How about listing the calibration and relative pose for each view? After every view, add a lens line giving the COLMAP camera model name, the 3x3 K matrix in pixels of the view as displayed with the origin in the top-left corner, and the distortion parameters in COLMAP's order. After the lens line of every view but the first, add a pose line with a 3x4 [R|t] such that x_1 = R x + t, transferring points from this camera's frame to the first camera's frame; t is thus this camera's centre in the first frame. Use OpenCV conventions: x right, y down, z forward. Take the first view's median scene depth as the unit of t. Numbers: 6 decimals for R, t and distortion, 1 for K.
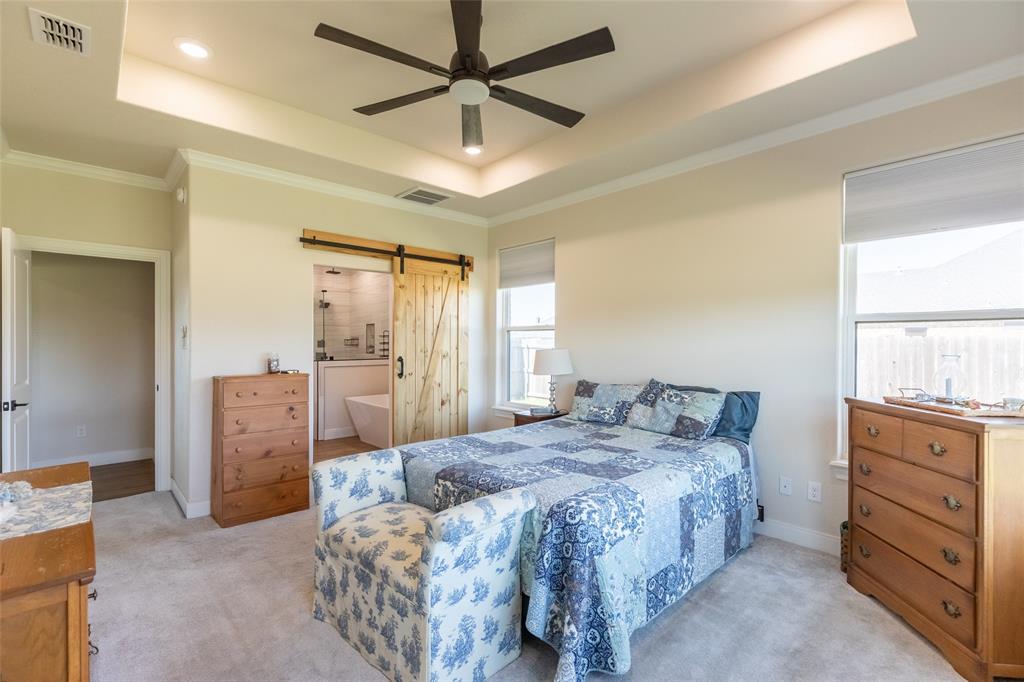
lens RADIAL K [[473.8, 0, 508.6], [0, 473.8, 346.2], [0, 0, 1]] dist [0.001943, 0.000110]
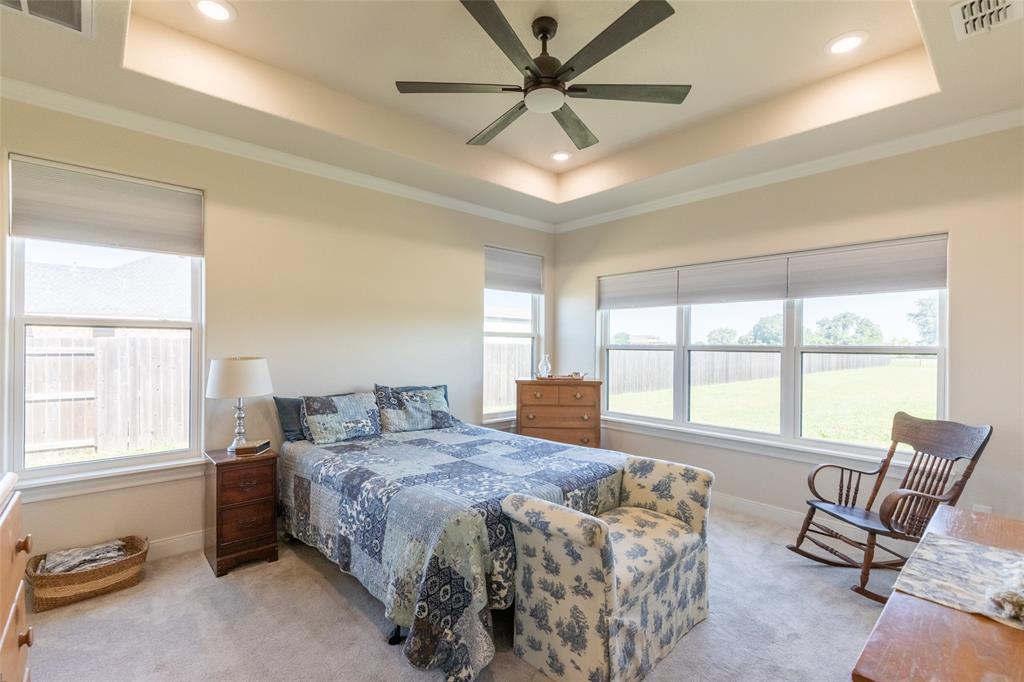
lens RADIAL K [[451.8, 0, 511.2], [0, 451.8, 351.4], [0, 0, 1]] dist [0.000898, 0.000135]
pose [[0.011934, -0.002557, 0.999926, -0.728883], [0.011346, 0.999933, 0.002422, -0.000809], [-0.999864, 0.011316, 0.011962, 0.771504]]
